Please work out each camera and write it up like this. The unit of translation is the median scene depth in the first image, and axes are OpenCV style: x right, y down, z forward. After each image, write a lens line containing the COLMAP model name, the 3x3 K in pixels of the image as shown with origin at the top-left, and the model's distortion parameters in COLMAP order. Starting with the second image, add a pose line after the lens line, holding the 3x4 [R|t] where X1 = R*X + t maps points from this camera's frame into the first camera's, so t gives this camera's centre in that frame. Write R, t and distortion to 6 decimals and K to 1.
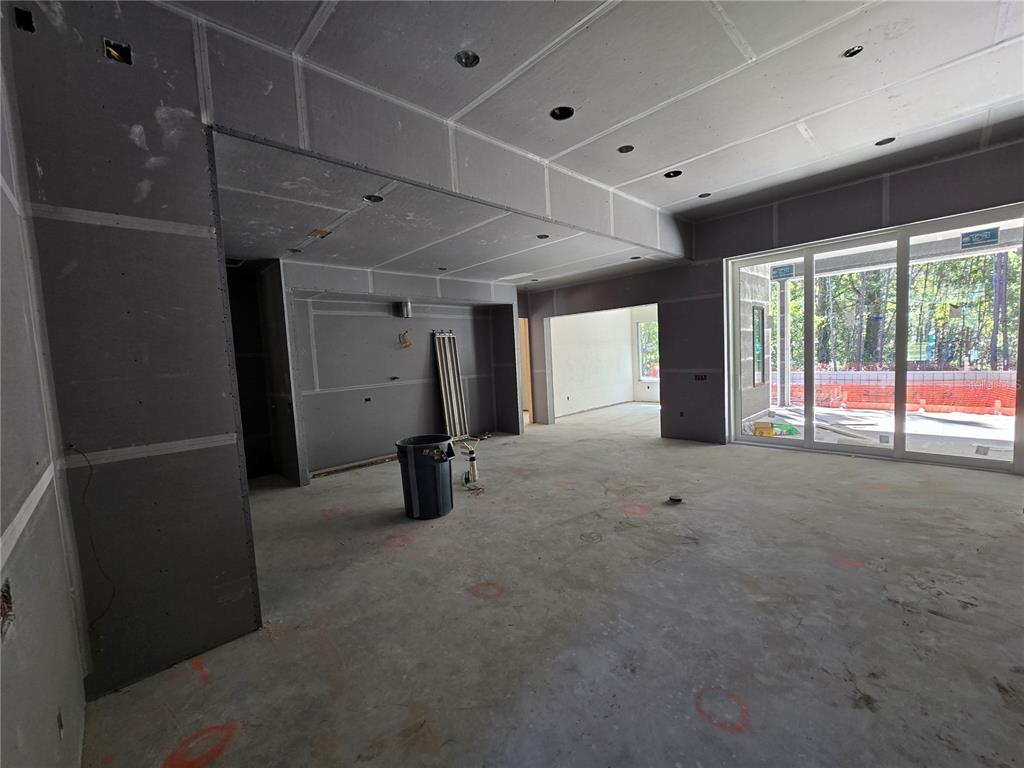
lens RADIAL K [[421.8, 0, 512.0], [0, 421.8, 384.0], [0, 0, 1]] dist [0.001696, 0.000170]
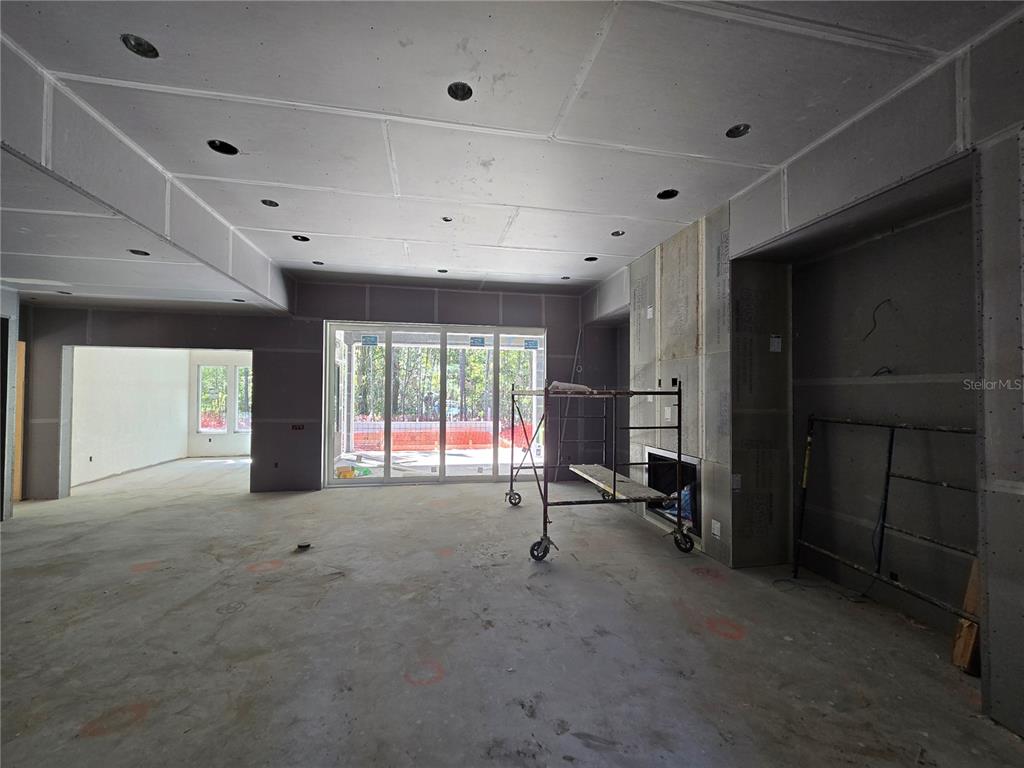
lens RADIAL K [[421.8, 0, 512.0], [0, 421.8, 384.0], [0, 0, 1]] dist [0.001696, 0.000170]
pose [[0.548837, 0.075472, 0.832515, -0.203964], [0.024324, 0.994052, -0.106152, 0.002466], [-0.835575, 0.078511, 0.543737, -0.012284]]
